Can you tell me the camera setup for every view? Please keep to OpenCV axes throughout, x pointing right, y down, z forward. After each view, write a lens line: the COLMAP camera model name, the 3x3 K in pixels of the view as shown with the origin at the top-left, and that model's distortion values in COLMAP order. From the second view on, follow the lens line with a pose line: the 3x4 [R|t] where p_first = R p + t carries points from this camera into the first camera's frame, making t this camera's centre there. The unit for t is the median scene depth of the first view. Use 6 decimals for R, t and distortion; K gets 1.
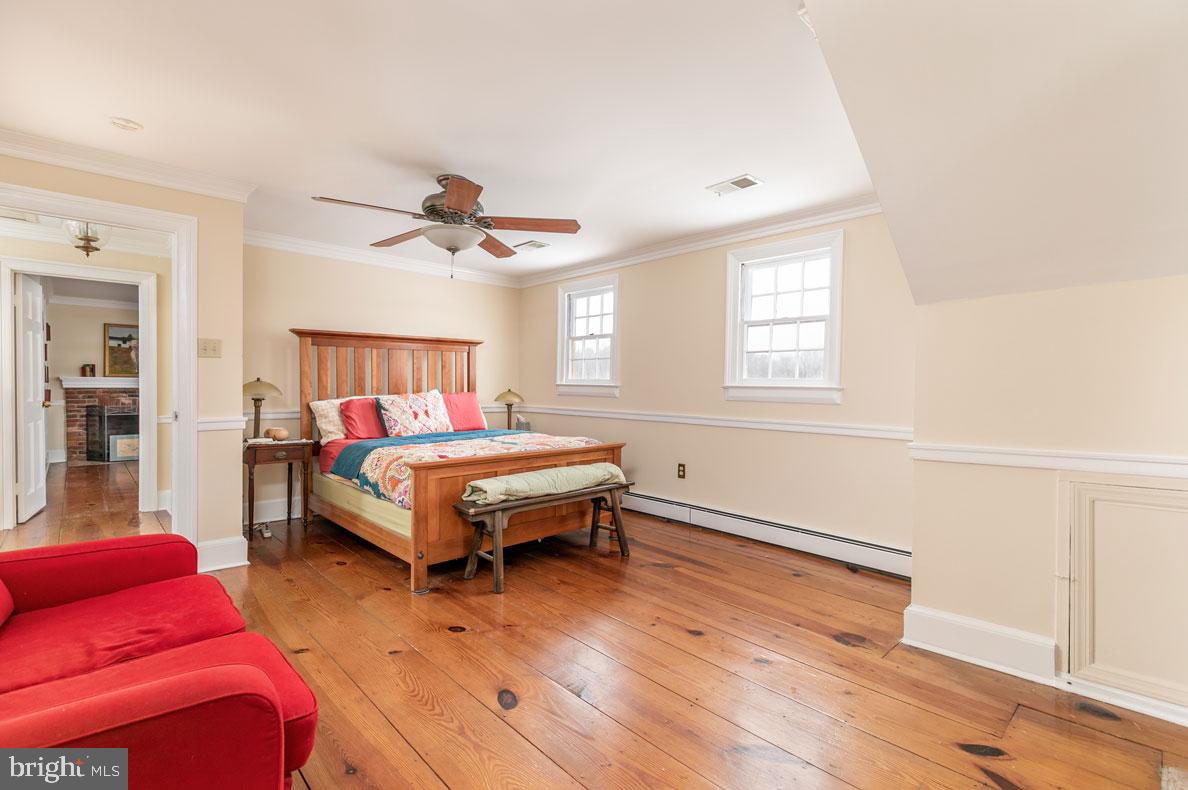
lens RADIAL K [[544.0, 0, 589.0], [0, 544.0, 395.9], [0, 0, 1]] dist [0.000558, 0.007805]
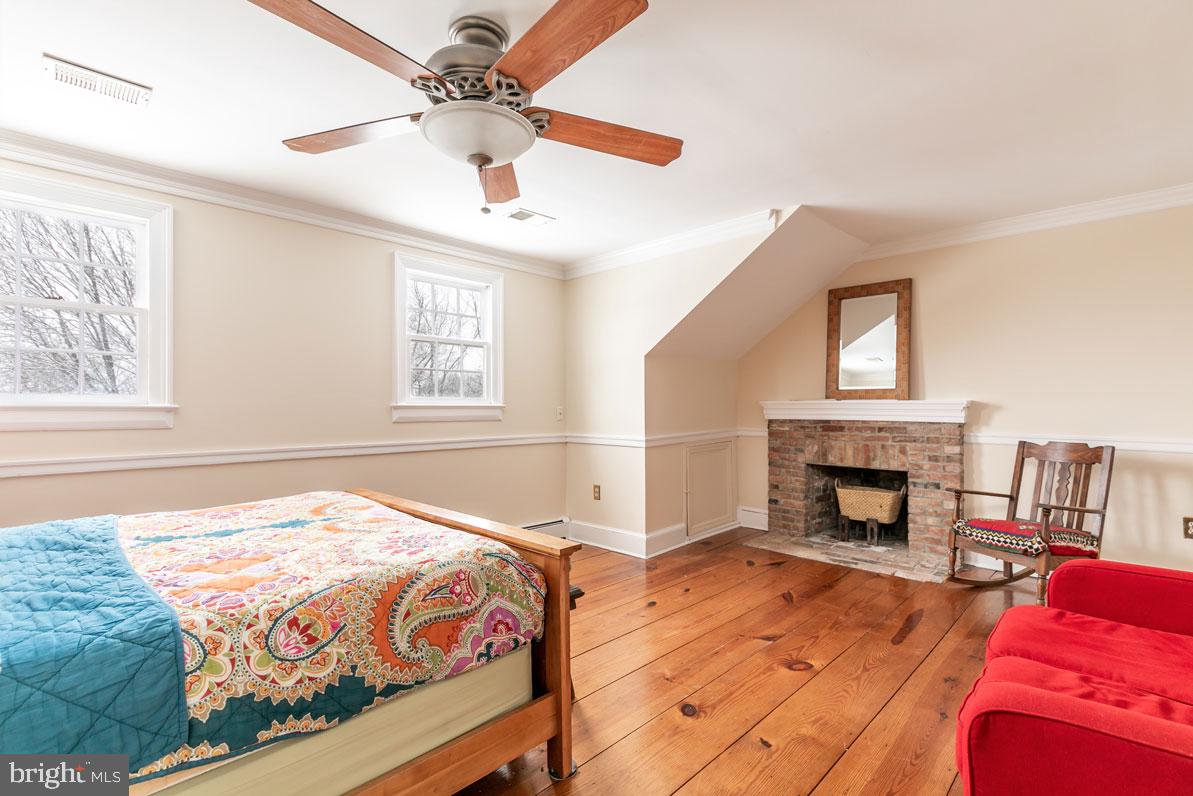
lens RADIAL K [[599.7, 0, 596.5], [0, 599.7, 398.0], [0, 0, 1]] dist [0.001153, 0.000227]
pose [[-0.107850, 0.007054, 0.994142, -0.833625], [0.017068, 0.999841, -0.005243, -0.022768], [-0.994021, 0.016403, -0.107953, 0.907960]]
